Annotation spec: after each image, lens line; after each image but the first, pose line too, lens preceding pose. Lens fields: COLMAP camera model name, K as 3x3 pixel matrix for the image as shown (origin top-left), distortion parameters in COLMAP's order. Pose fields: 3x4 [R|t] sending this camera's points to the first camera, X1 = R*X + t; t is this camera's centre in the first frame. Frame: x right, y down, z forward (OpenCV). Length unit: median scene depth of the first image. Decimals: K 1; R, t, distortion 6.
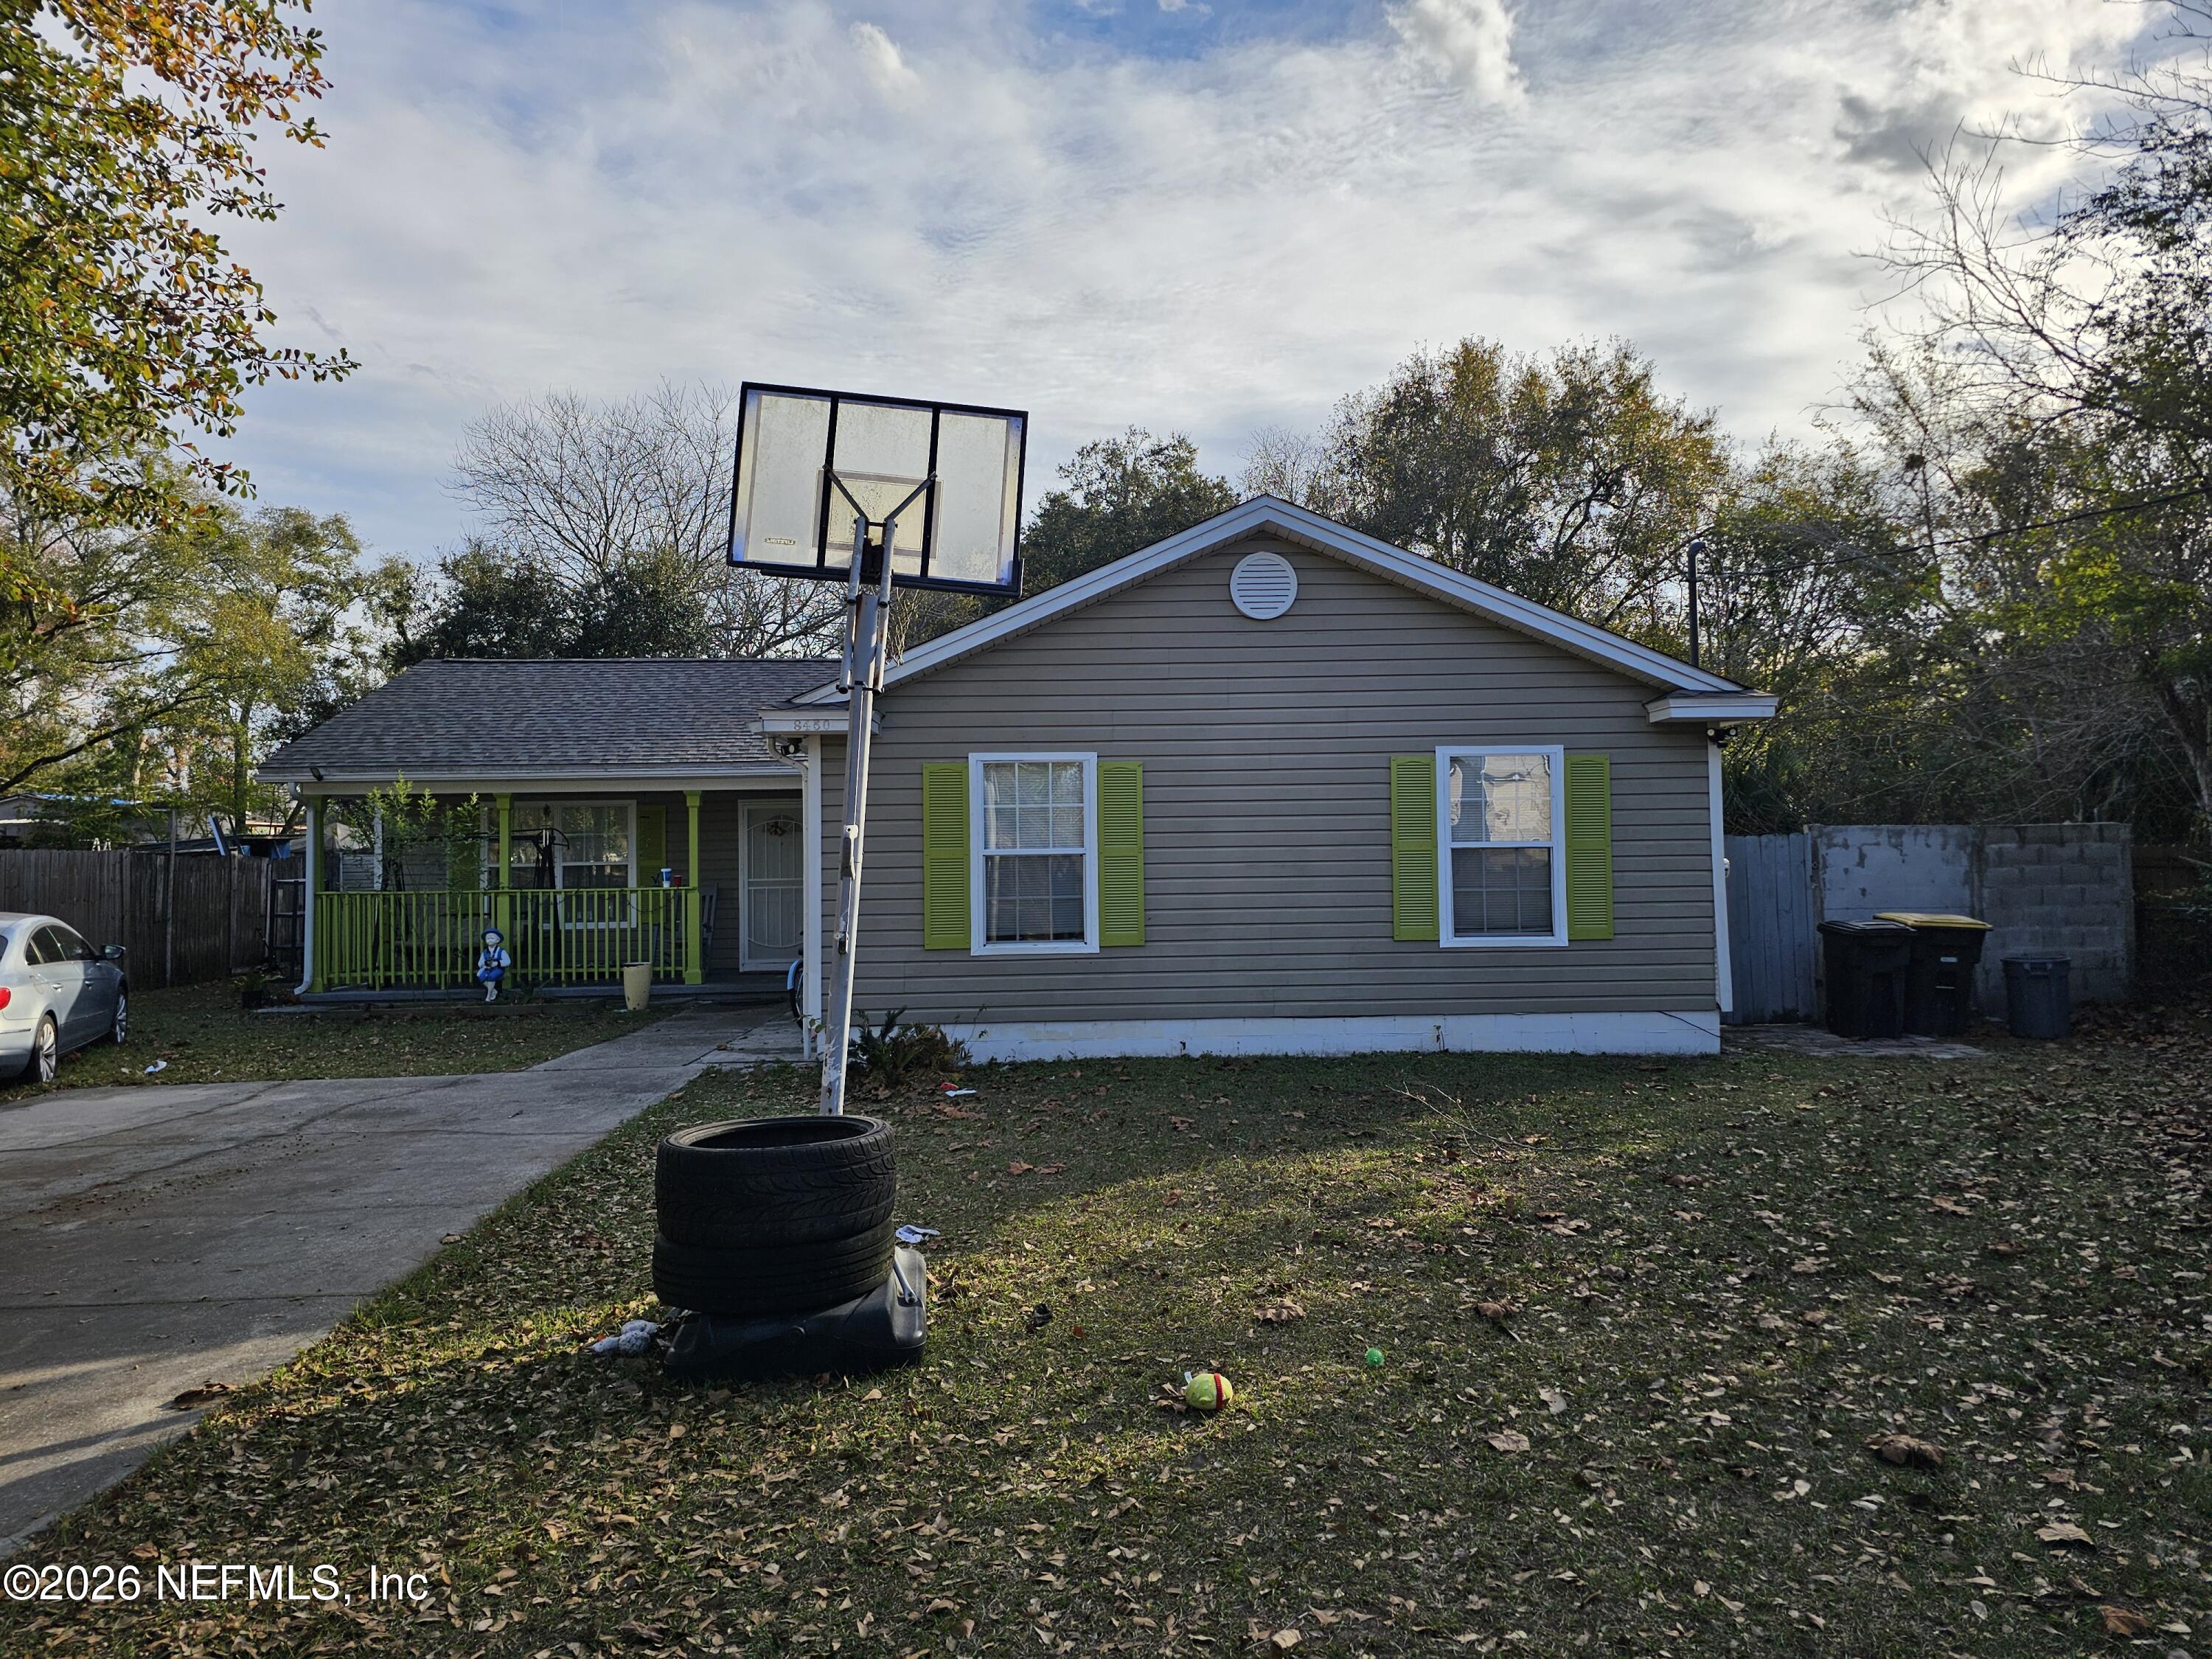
lens RADIAL K [[1489.5, 0, 1111.7], [0, 1489.5, 820.9], [0, 0, 1]] dist [0.040432, -0.035157]
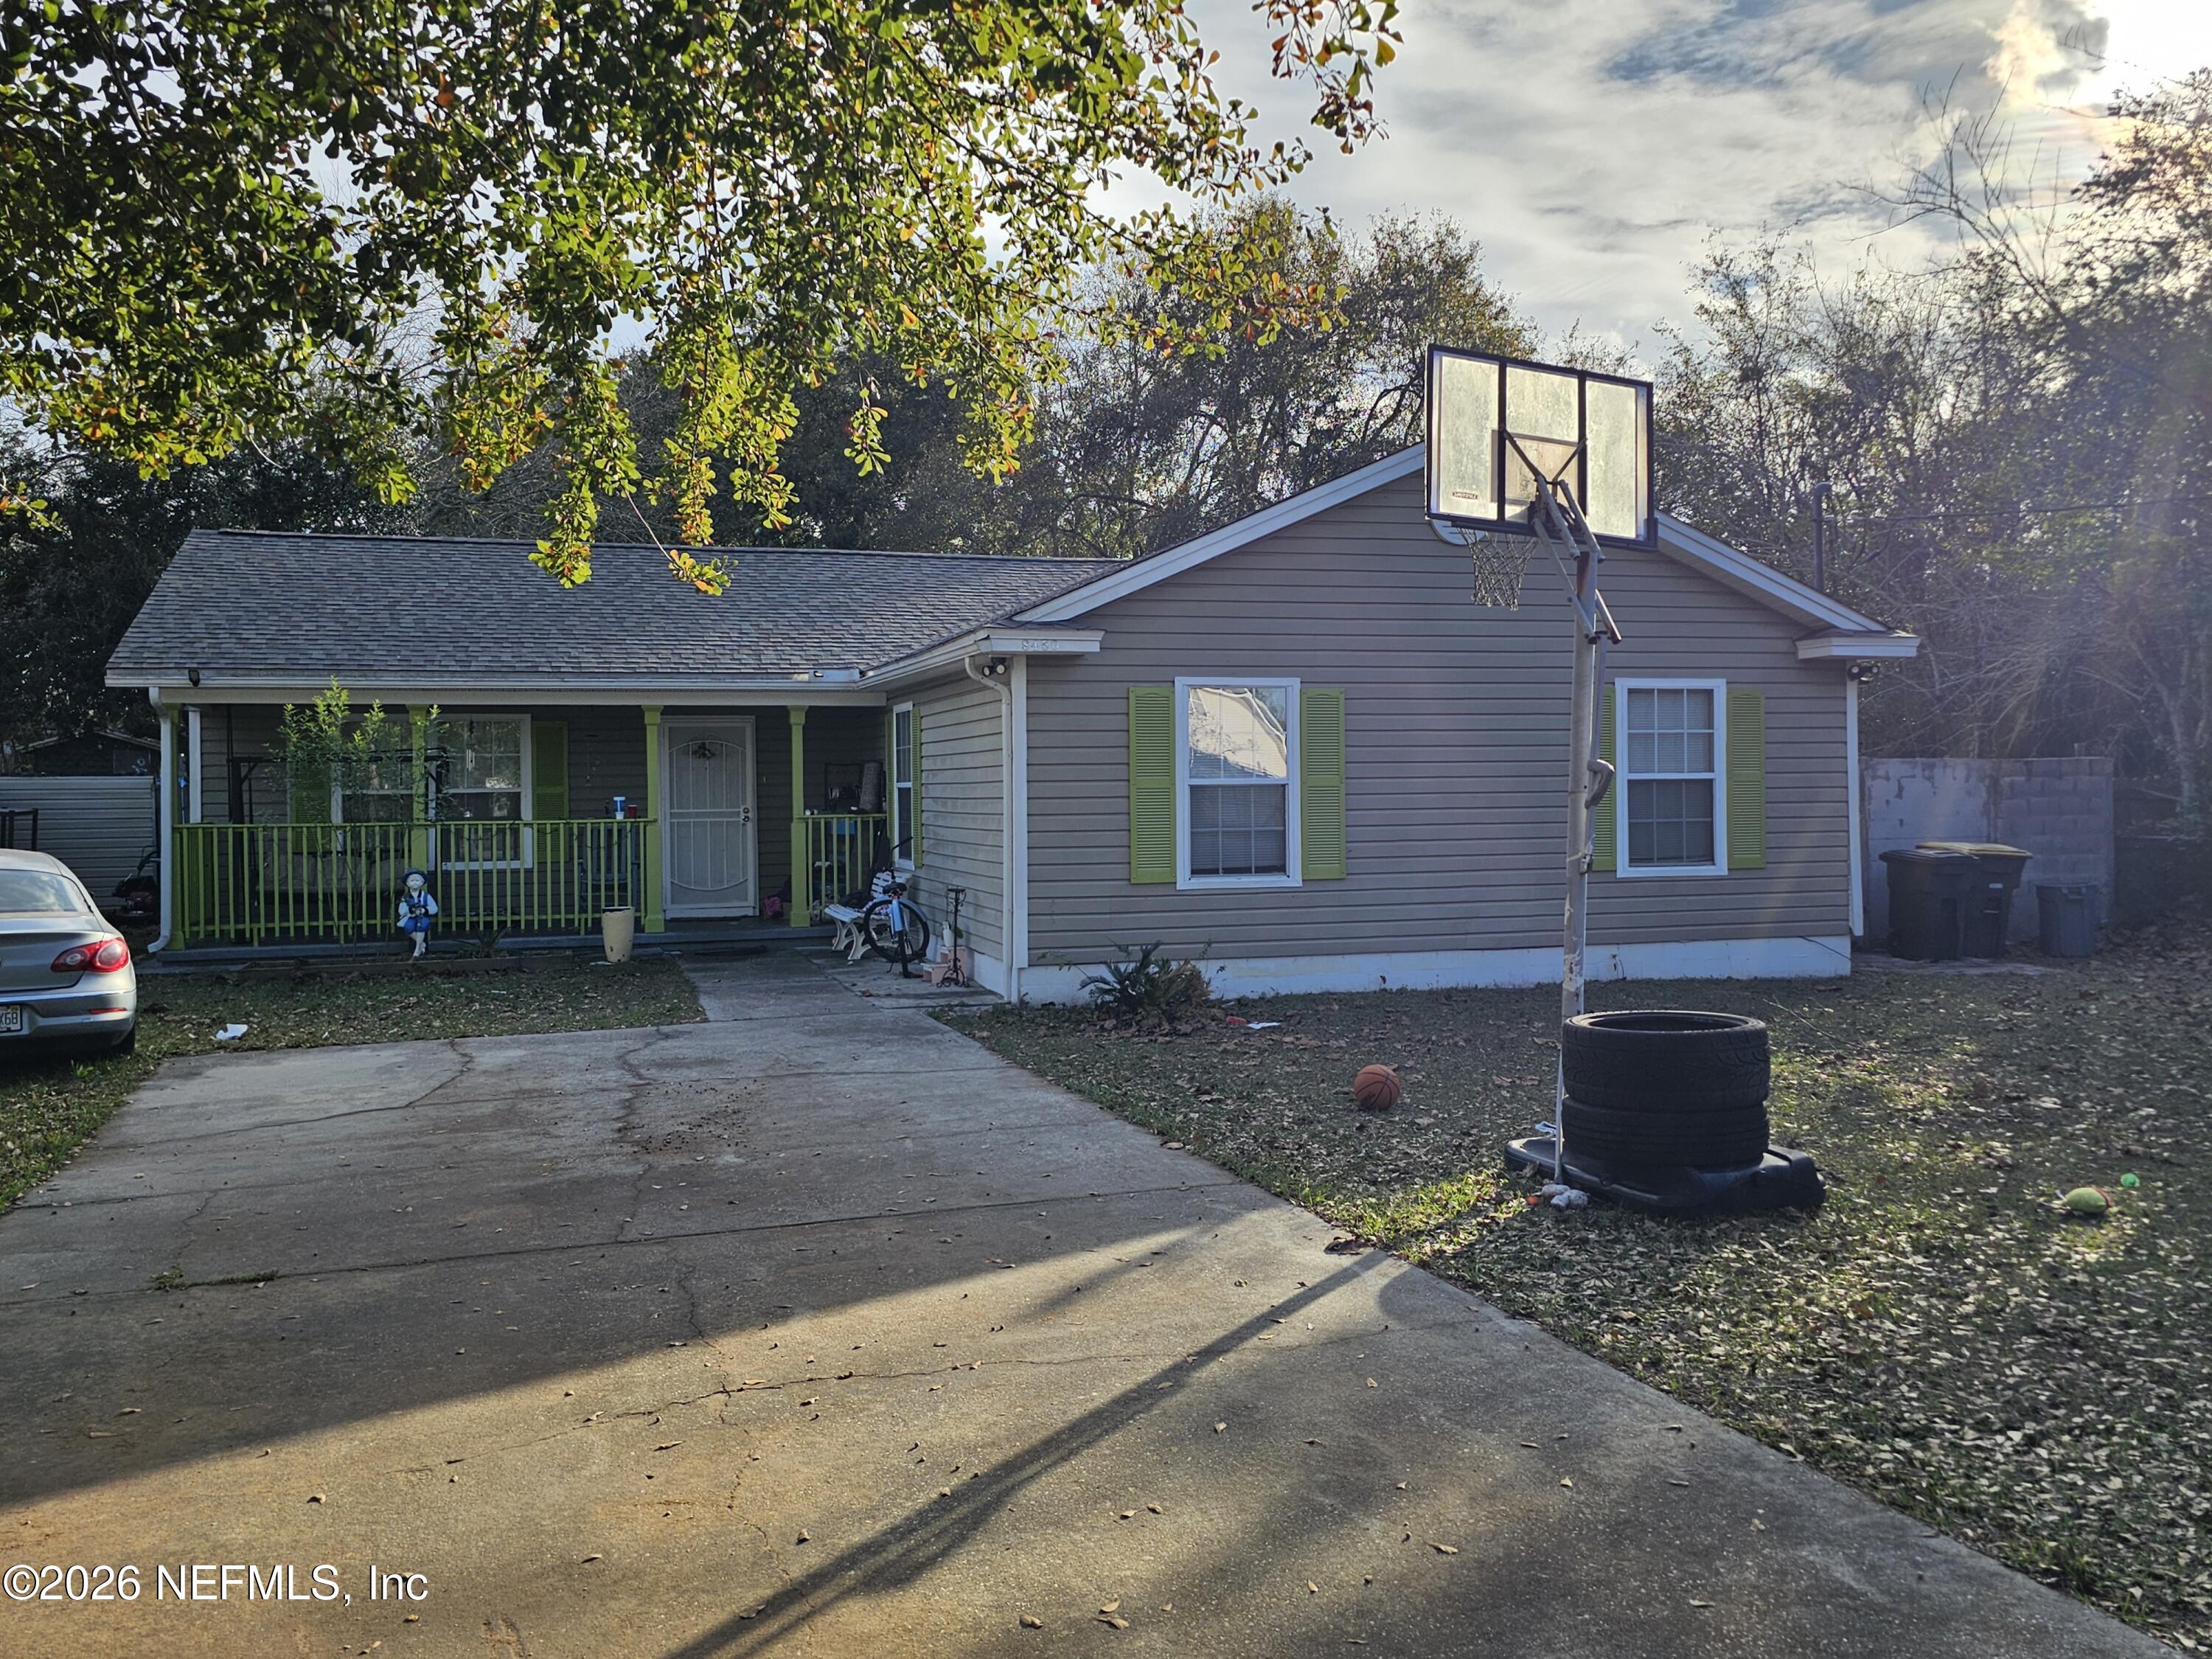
lens RADIAL K [[1852.5, 0, 1100.2], [0, 1852.5, 819.2], [0, 0, 1]] dist [0.052857, -0.049017]
pose [[0.966289, -0.000348, 0.257460, -0.396933], [-0.010615, 0.999095, 0.041192, -0.002747], [-0.257241, -0.042536, 0.965411, -0.115289]]
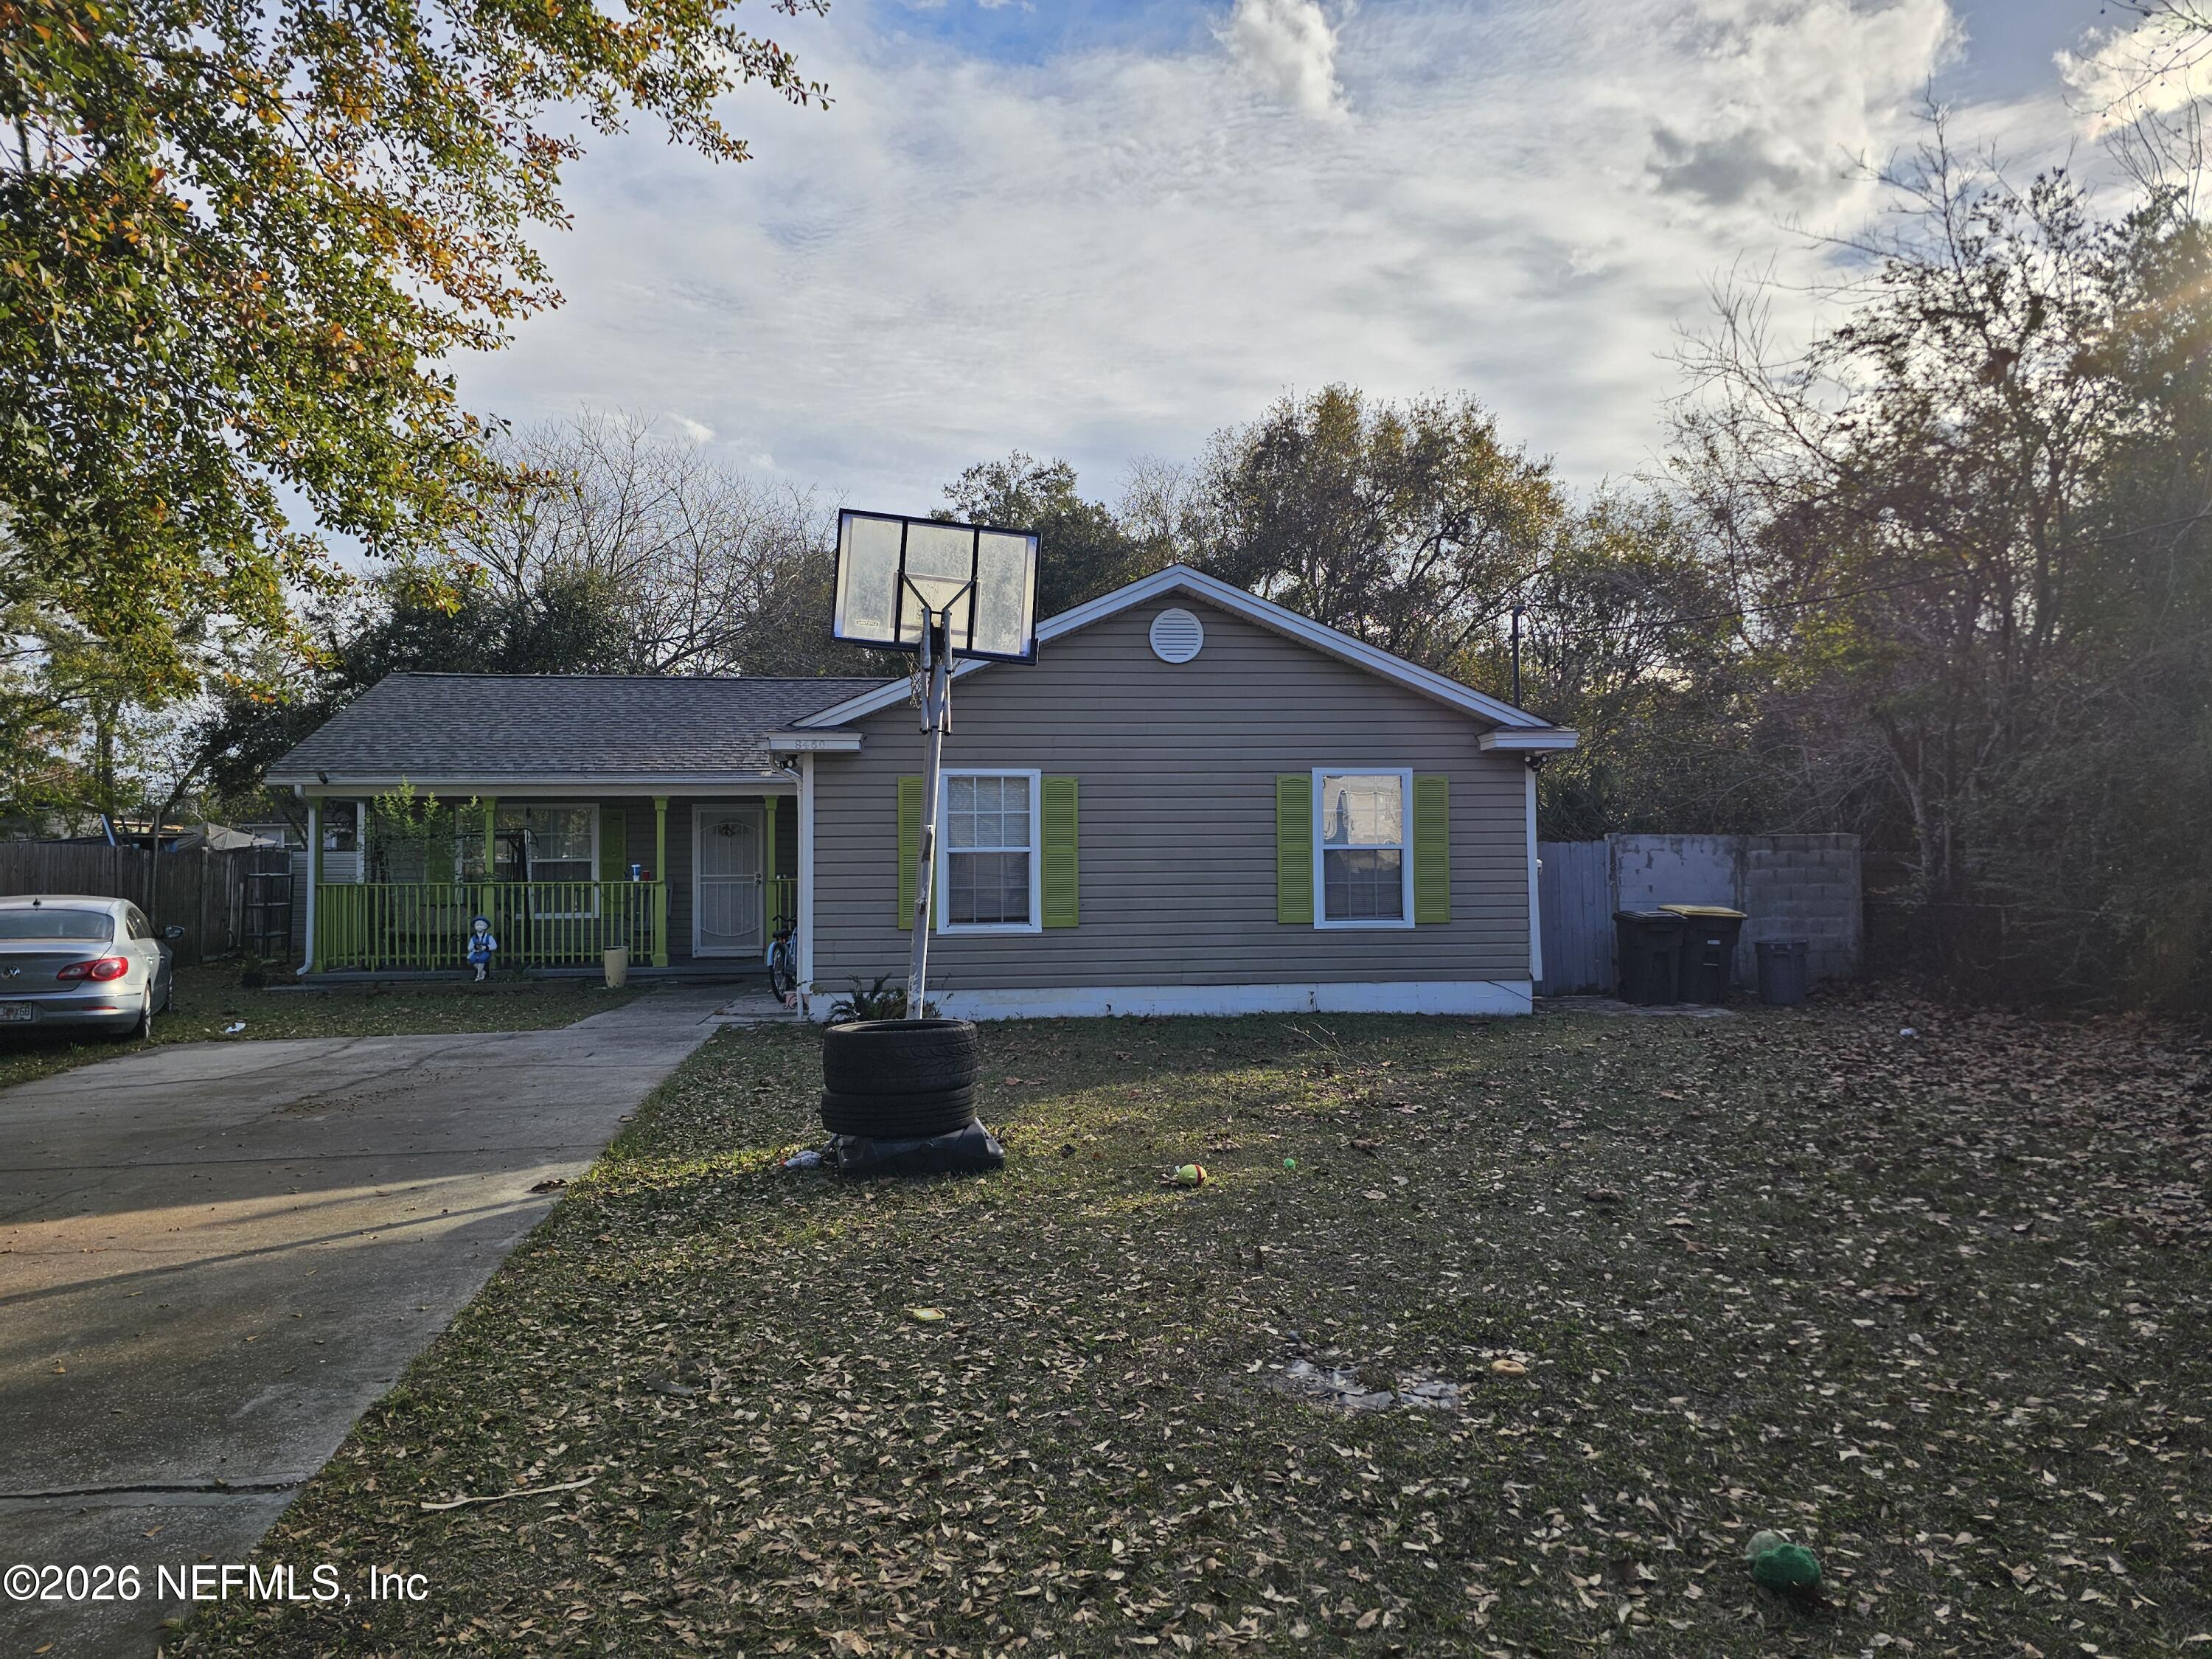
lens RADIAL K [[1489.5, 0, 1087.1], [0, 1489.5, 833.5], [0, 0, 1]] dist [0.040432, -0.035157]
pose [[0.996957, 0.008221, 0.077516, -0.059167], [-0.008493, 0.999959, 0.003183, 0.002382], [-0.077486, -0.003832, 0.996986, -0.200836]]
